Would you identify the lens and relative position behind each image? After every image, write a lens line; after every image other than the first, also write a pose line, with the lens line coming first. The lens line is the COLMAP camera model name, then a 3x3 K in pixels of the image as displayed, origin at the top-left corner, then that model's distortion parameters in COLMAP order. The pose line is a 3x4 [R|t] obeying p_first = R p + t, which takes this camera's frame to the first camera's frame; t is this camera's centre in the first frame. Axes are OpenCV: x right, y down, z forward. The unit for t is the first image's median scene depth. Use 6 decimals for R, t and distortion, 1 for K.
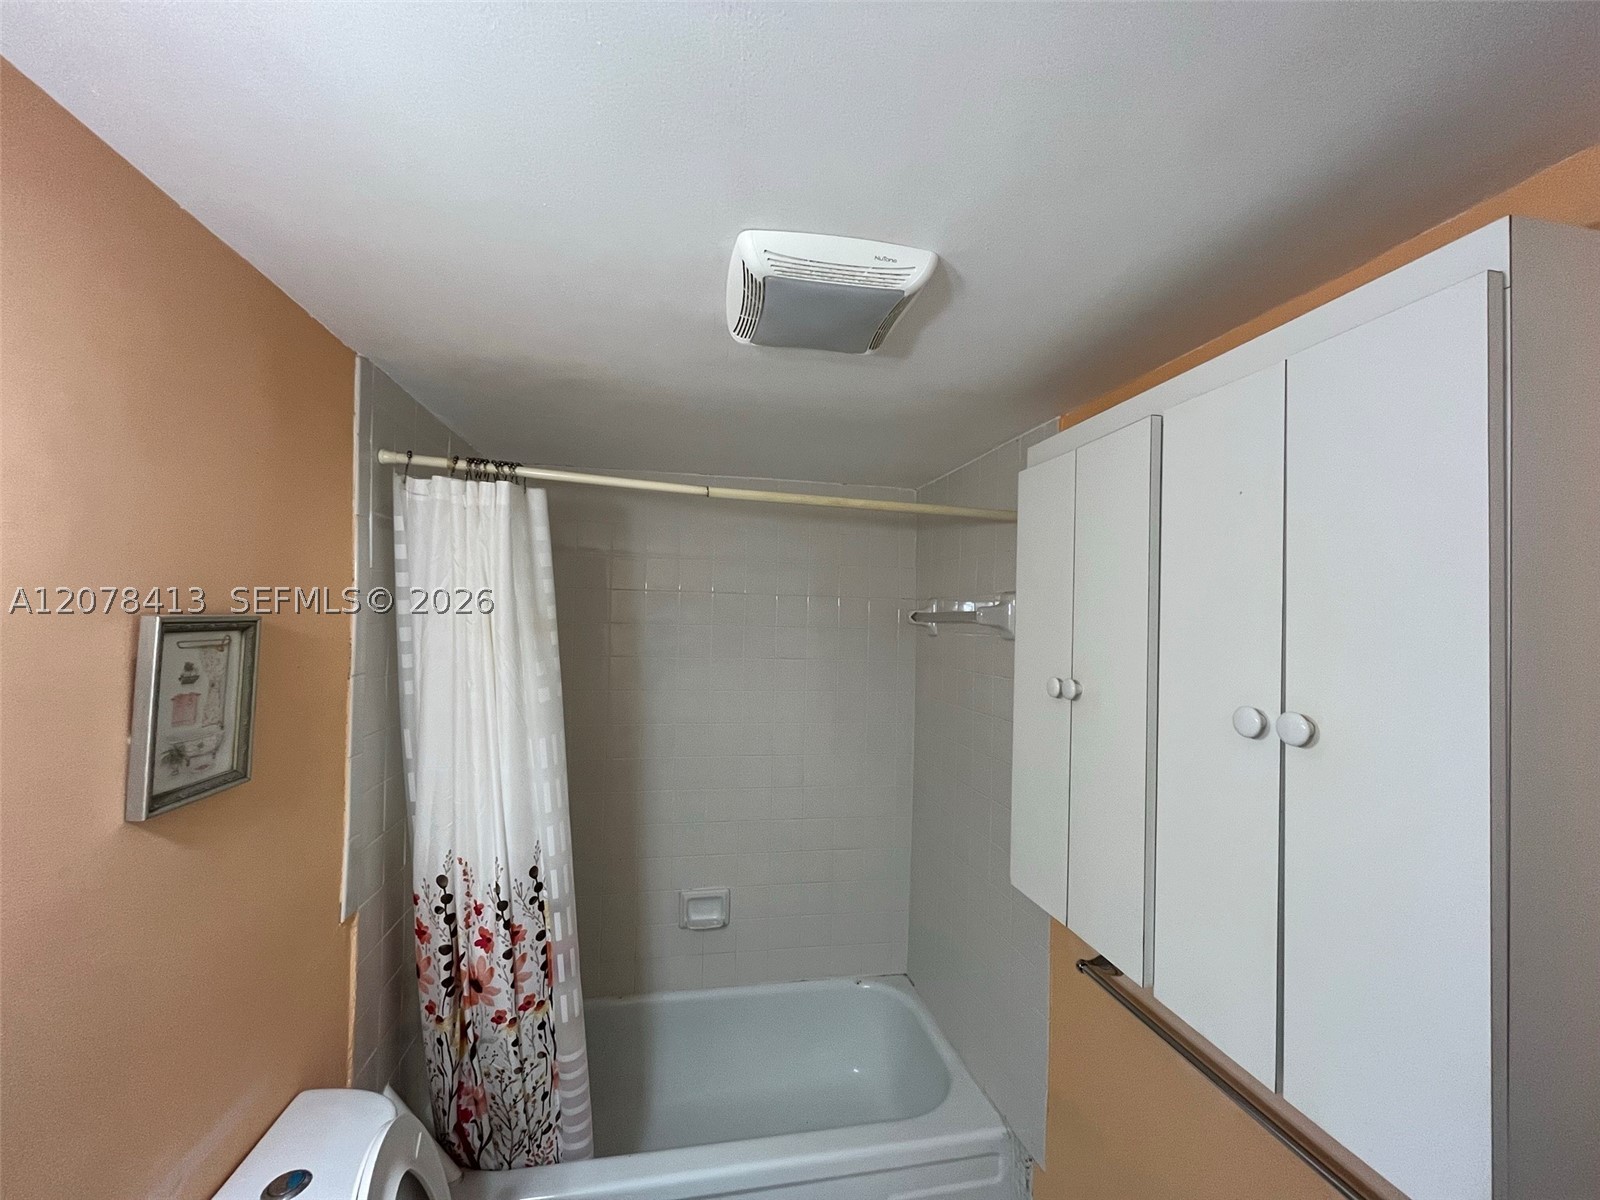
lens RADIAL K [[649.4, 0, 797.3], [0, 649.4, 606.6], [0, 0, 1]] dist [-0.001932, 0.000126]
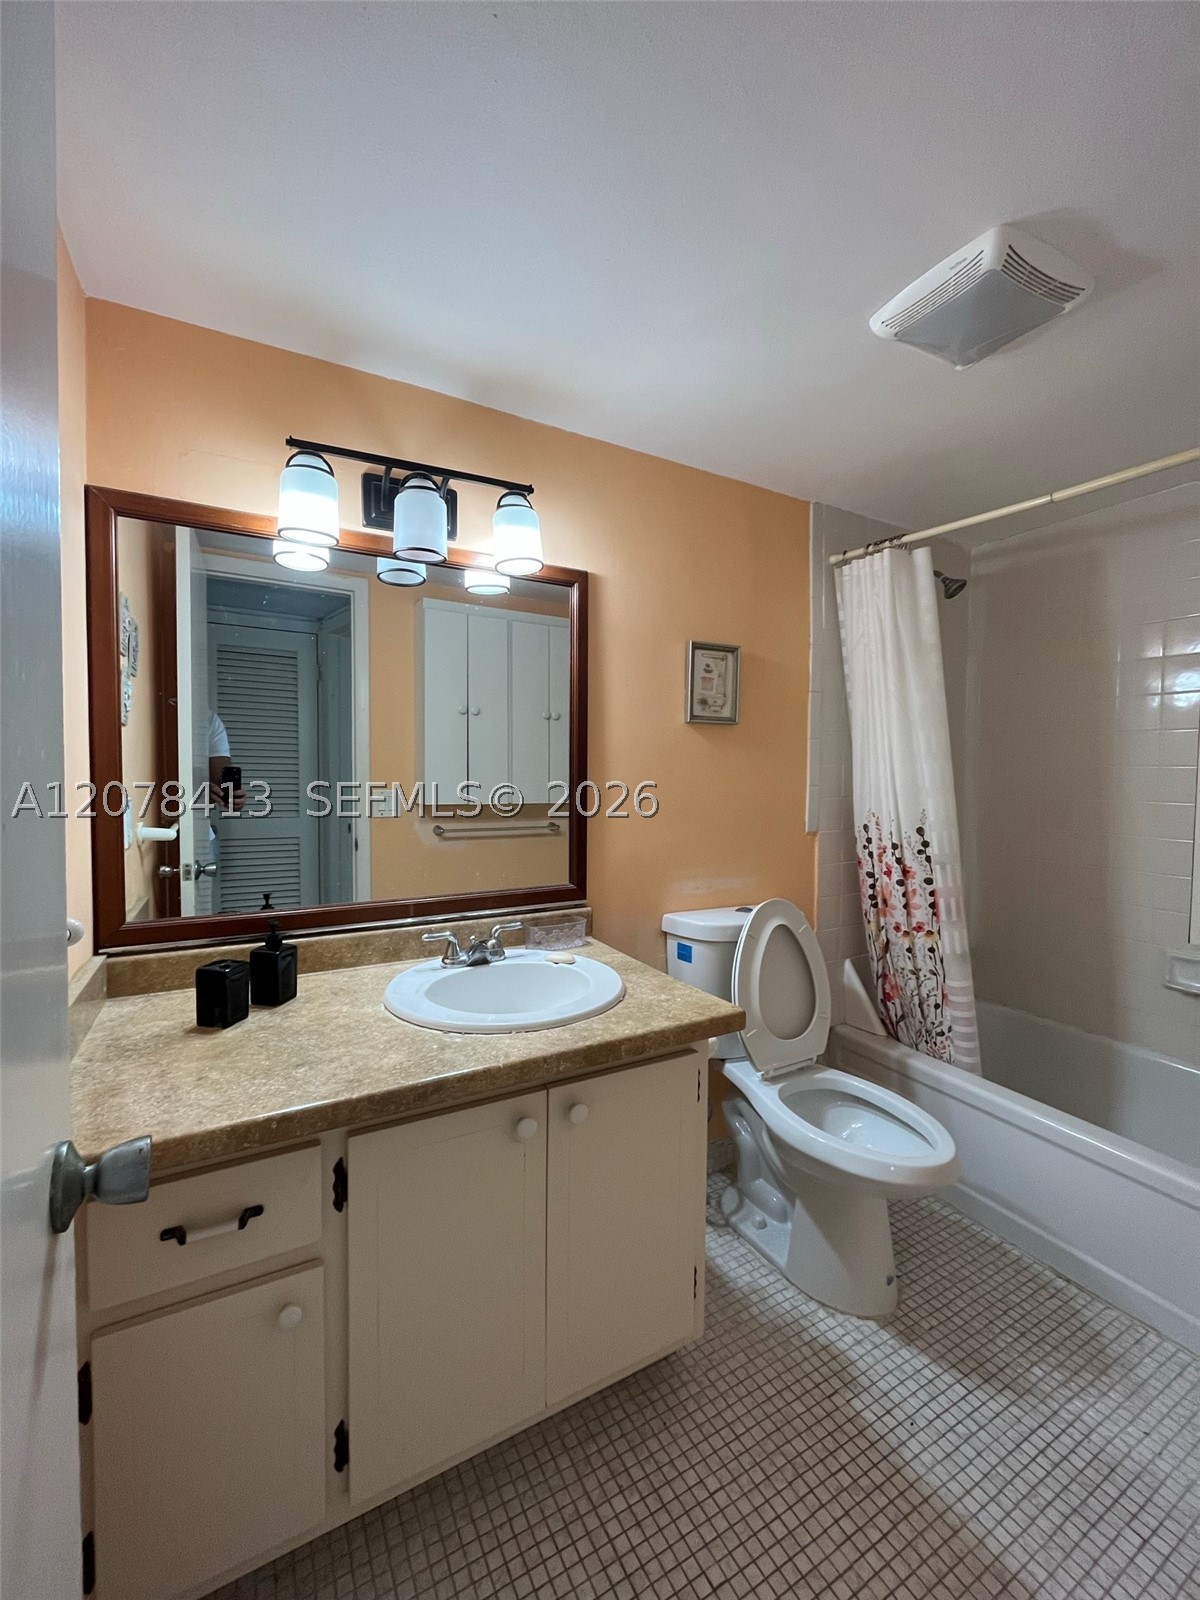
lens RADIAL K [[649.4, 0, 597.4], [0, 649.4, 796.8], [0, 0, 1]] dist [-0.001932, 0.000126]
pose [[0.319873, 0.018279, -0.947284, 0.687073], [0.019243, 0.999482, 0.025784, 0.294060], [0.947265, -0.026477, 0.319356, -0.083273]]
